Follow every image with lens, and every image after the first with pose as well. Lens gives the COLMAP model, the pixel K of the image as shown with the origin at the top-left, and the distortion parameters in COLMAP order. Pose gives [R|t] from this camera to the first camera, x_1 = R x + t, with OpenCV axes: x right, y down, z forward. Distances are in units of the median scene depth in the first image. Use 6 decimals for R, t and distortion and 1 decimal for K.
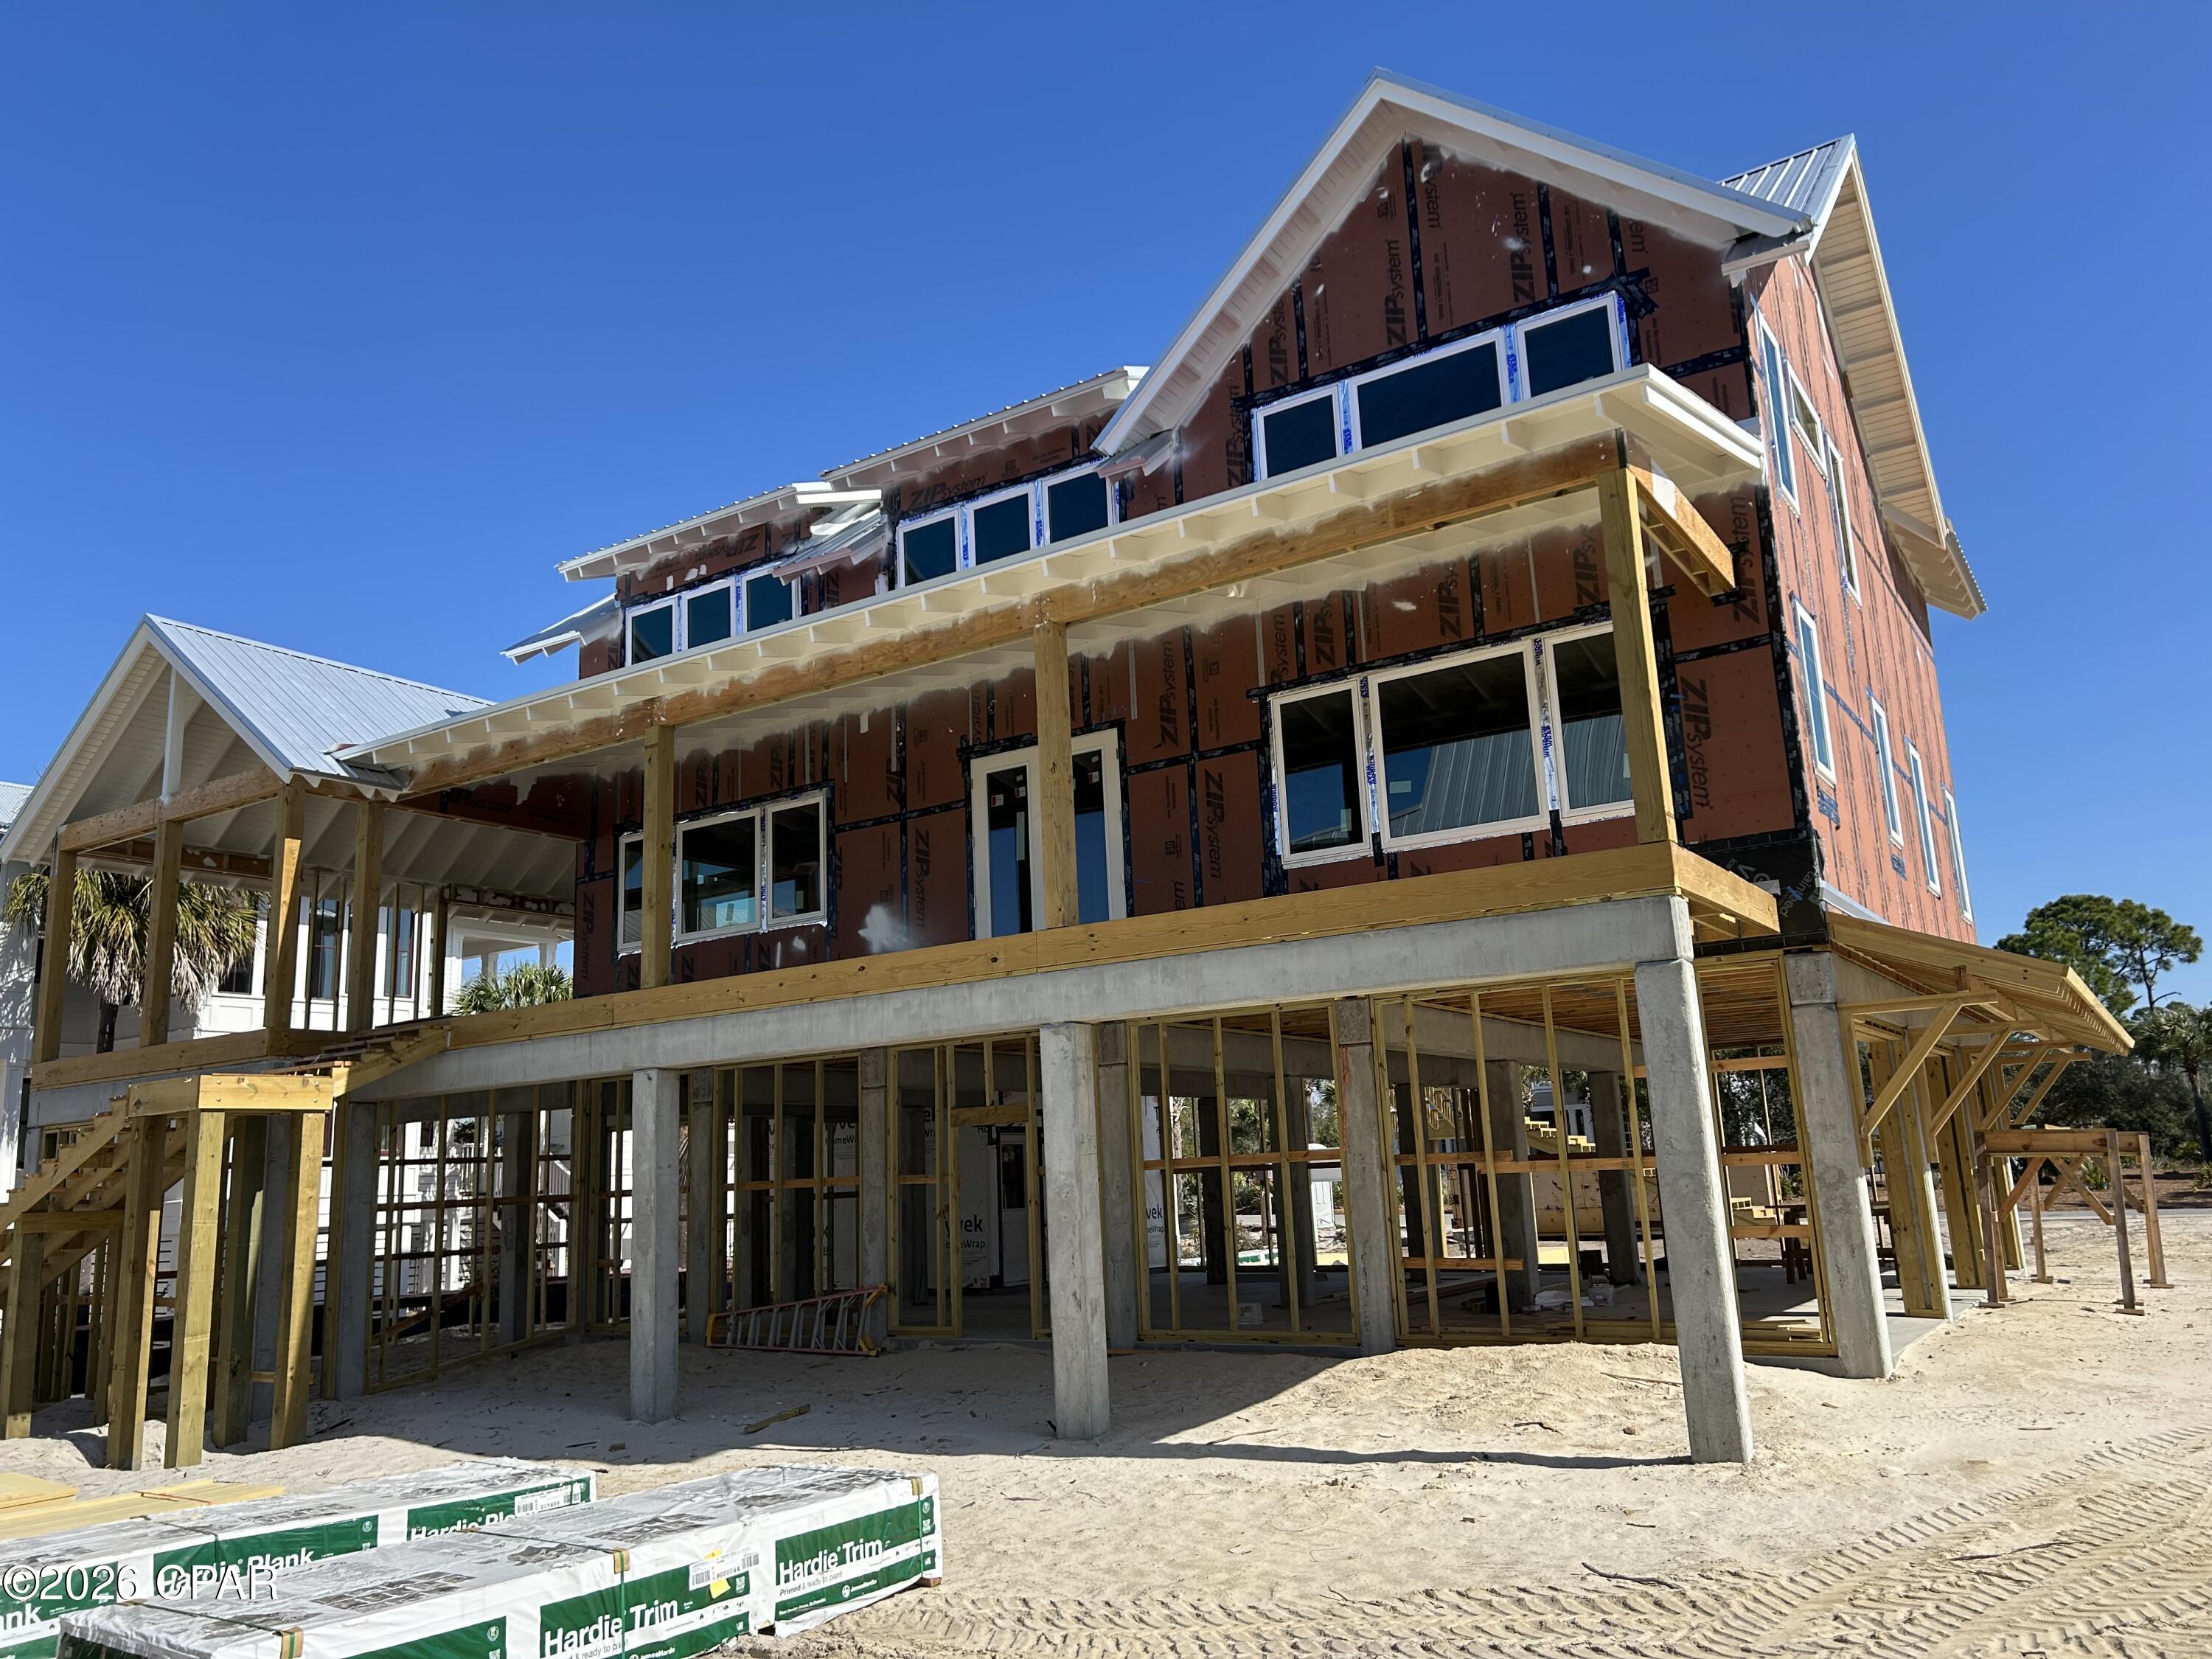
lens RADIAL K [[1651.3, 0, 1106.0], [0, 1651.3, 829.5], [0, 0, 1]] dist [0.057634, -0.002095]
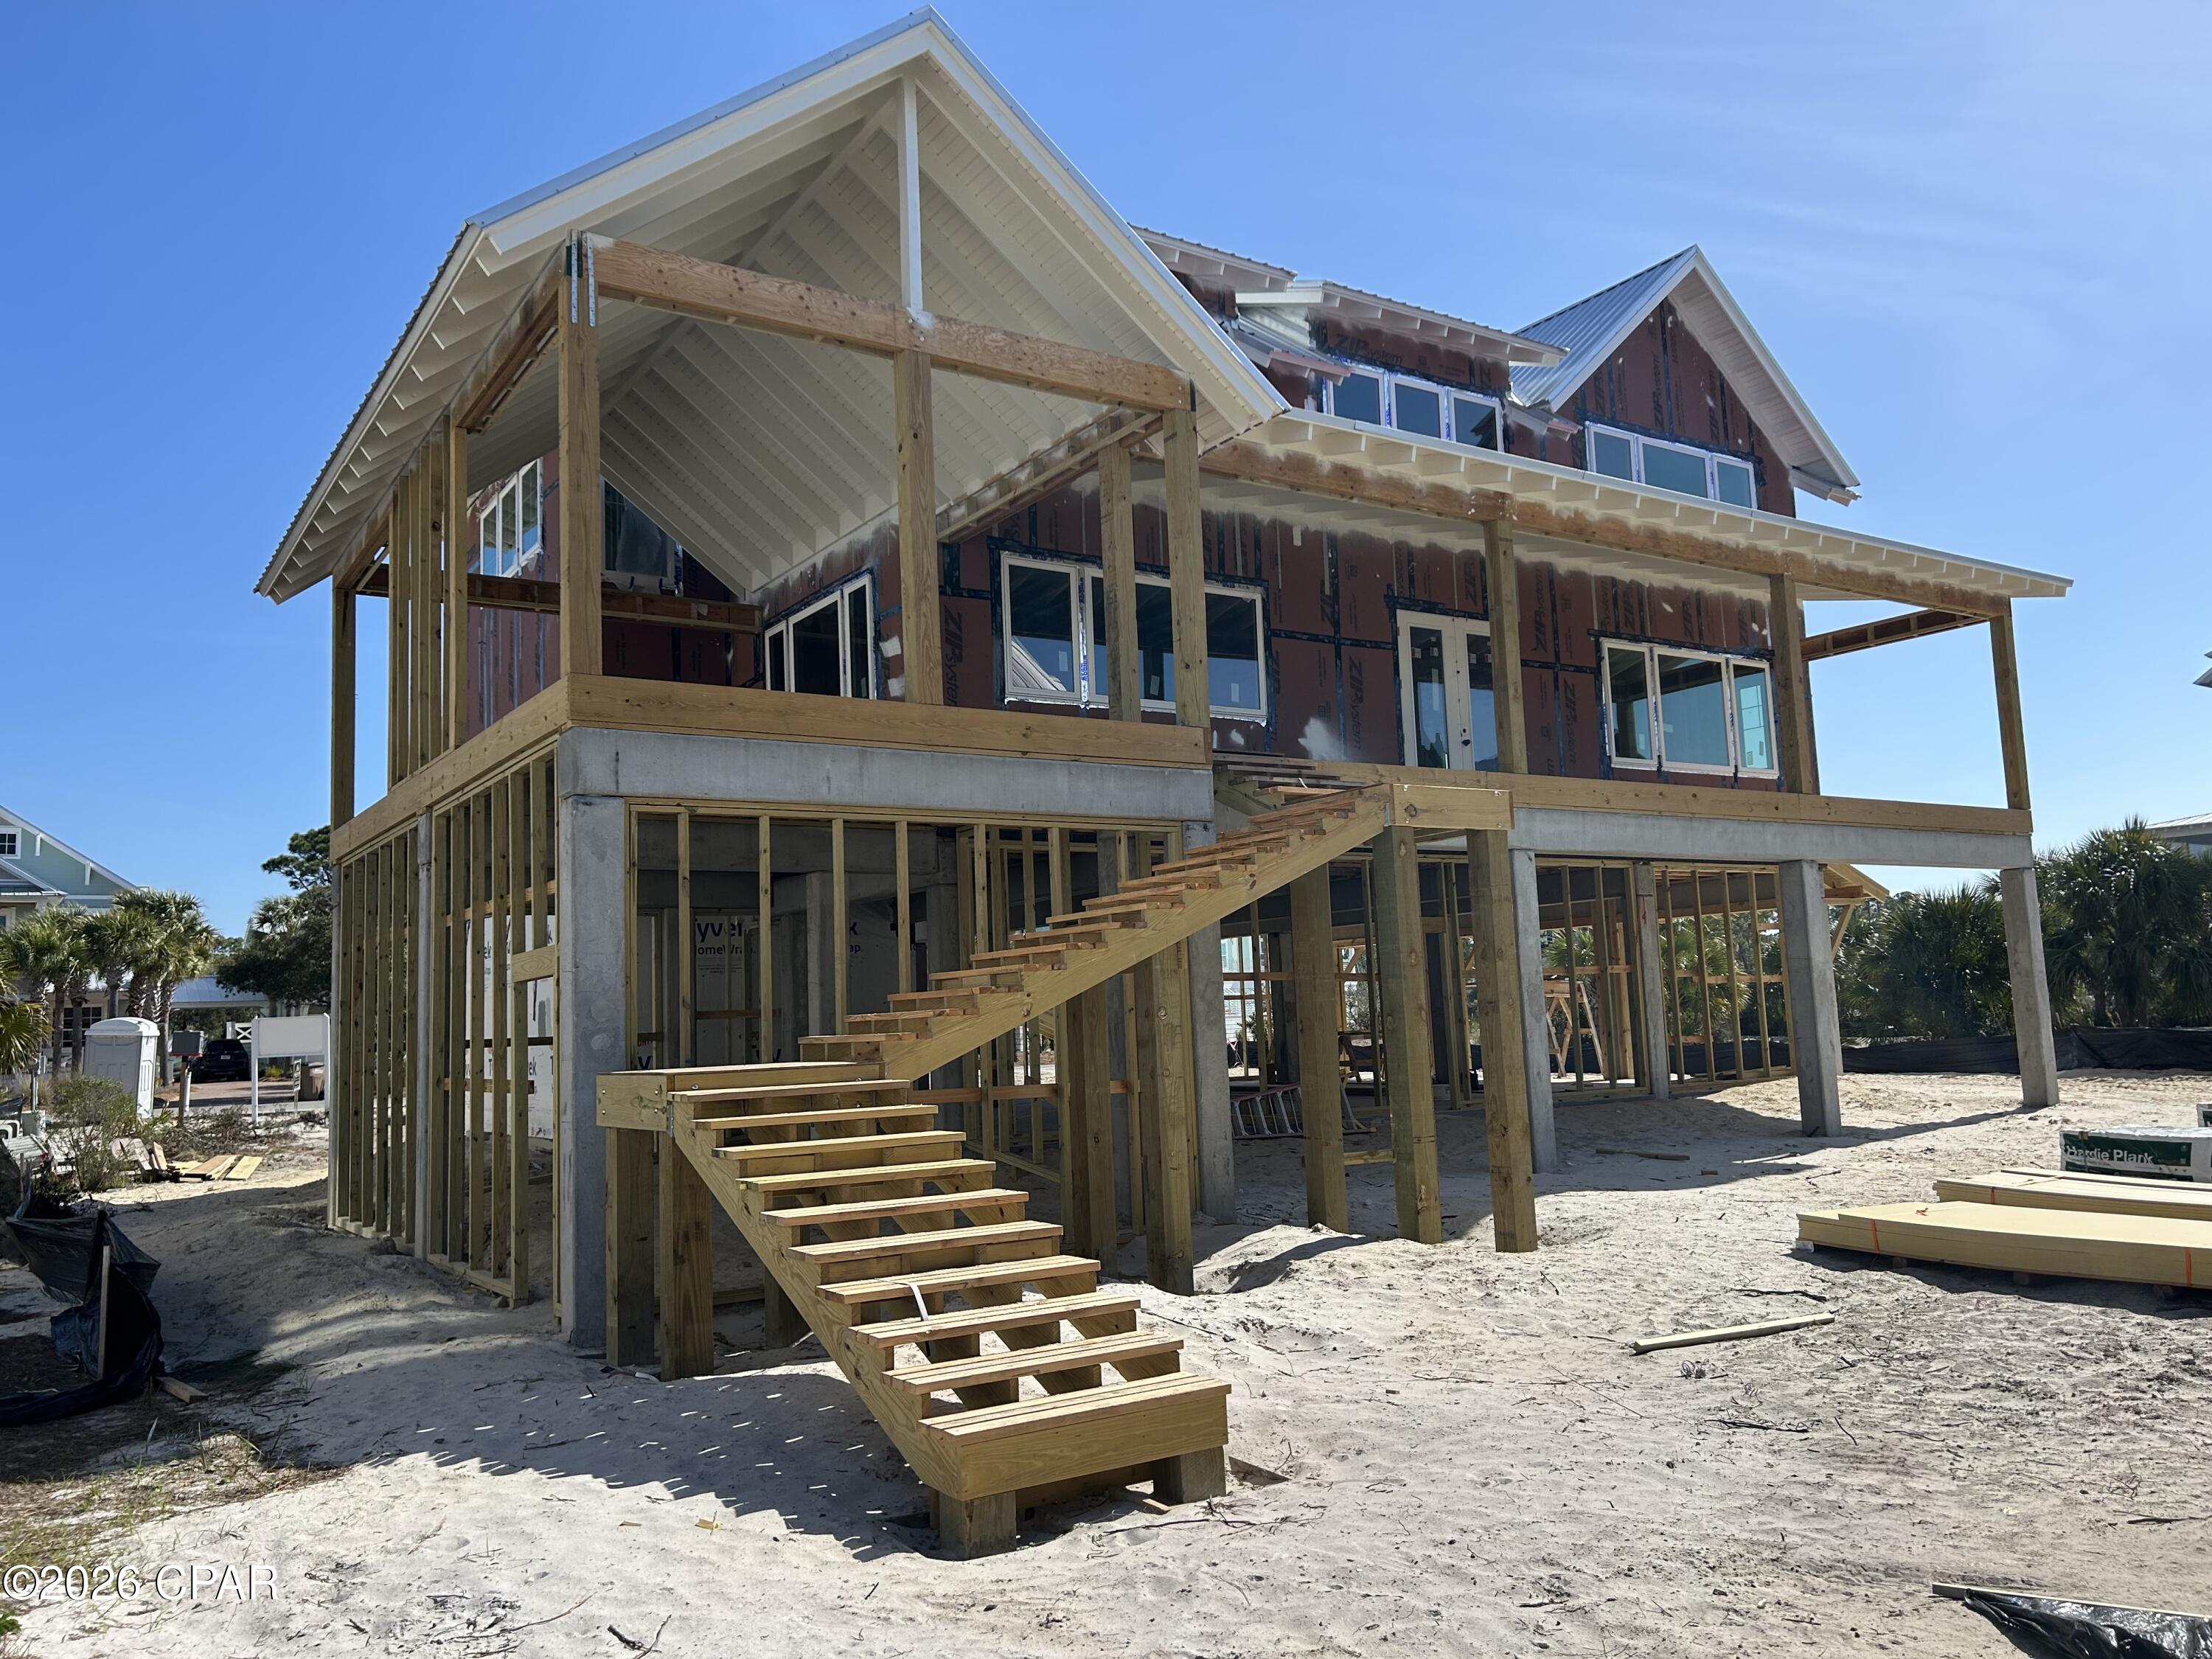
lens RADIAL K [[1651.3, 0, 1106.0], [0, 1651.3, 829.5], [0, 0, 1]] dist [0.057634, -0.002095]
pose [[0.380126, 0.133441, 0.915258, -1.171115], [-0.165015, 0.983447, -0.074849, 0.221781], [-0.910096, -0.122579, 0.395854, 0.732985]]
